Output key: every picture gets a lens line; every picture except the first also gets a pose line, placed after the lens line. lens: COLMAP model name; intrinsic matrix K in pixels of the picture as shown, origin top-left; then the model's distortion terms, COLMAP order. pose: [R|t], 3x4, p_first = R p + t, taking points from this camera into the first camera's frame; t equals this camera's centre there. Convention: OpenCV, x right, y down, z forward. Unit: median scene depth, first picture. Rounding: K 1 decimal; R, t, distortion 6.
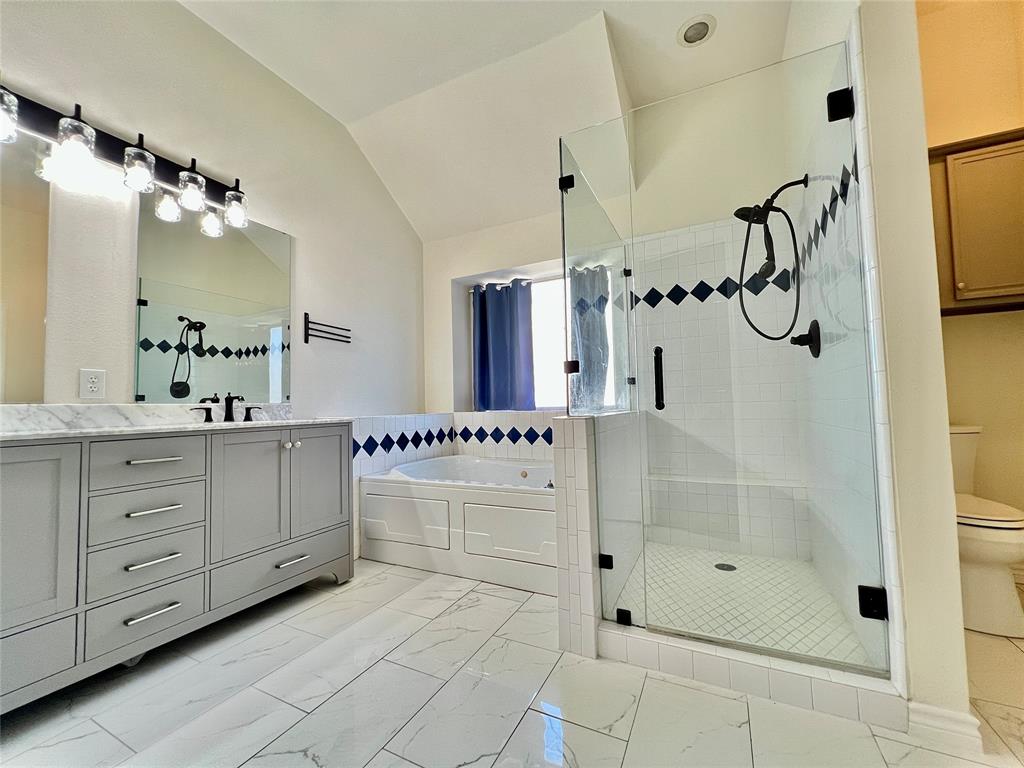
lens RADIAL K [[410.2, 0, 512.9], [0, 410.2, 385.8], [0, 0, 1]] dist [-0.001415, -0.000364]
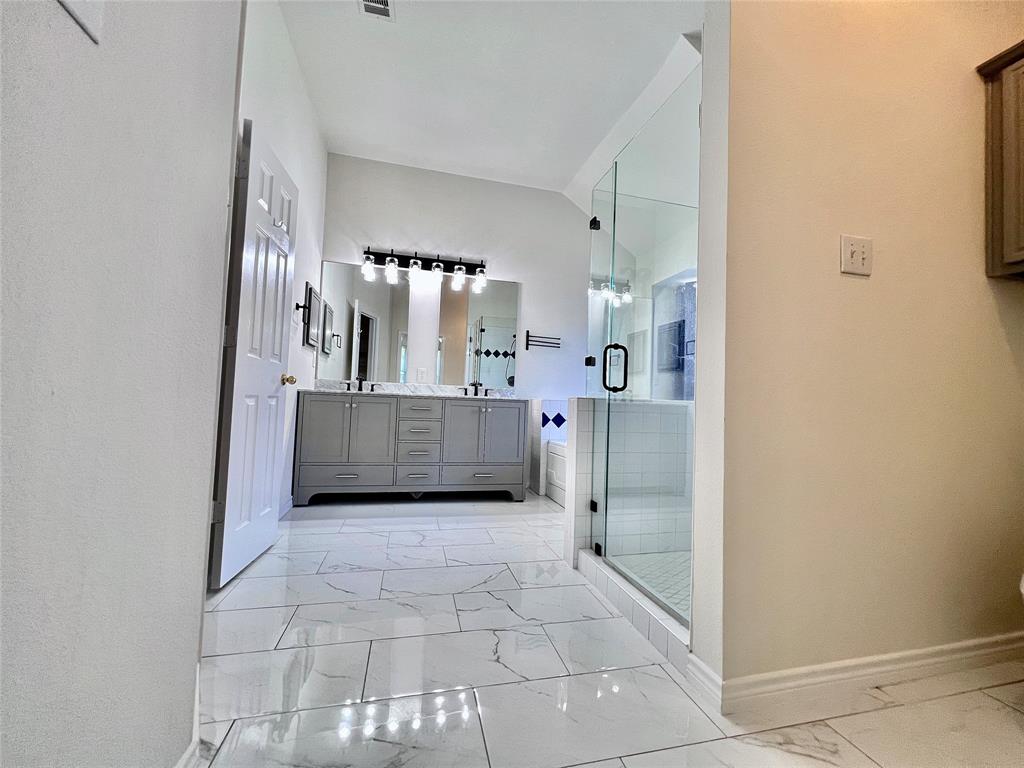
lens RADIAL K [[410.2, 0, 512.9], [0, 410.2, 385.8], [0, 0, 1]] dist [-0.001415, -0.000364]
pose [[0.663915, 0.030528, -0.747185, 0.830648], [-0.022022, 0.999531, 0.021270, -0.001084], [0.747484, 0.002333, 0.664276, -0.086334]]
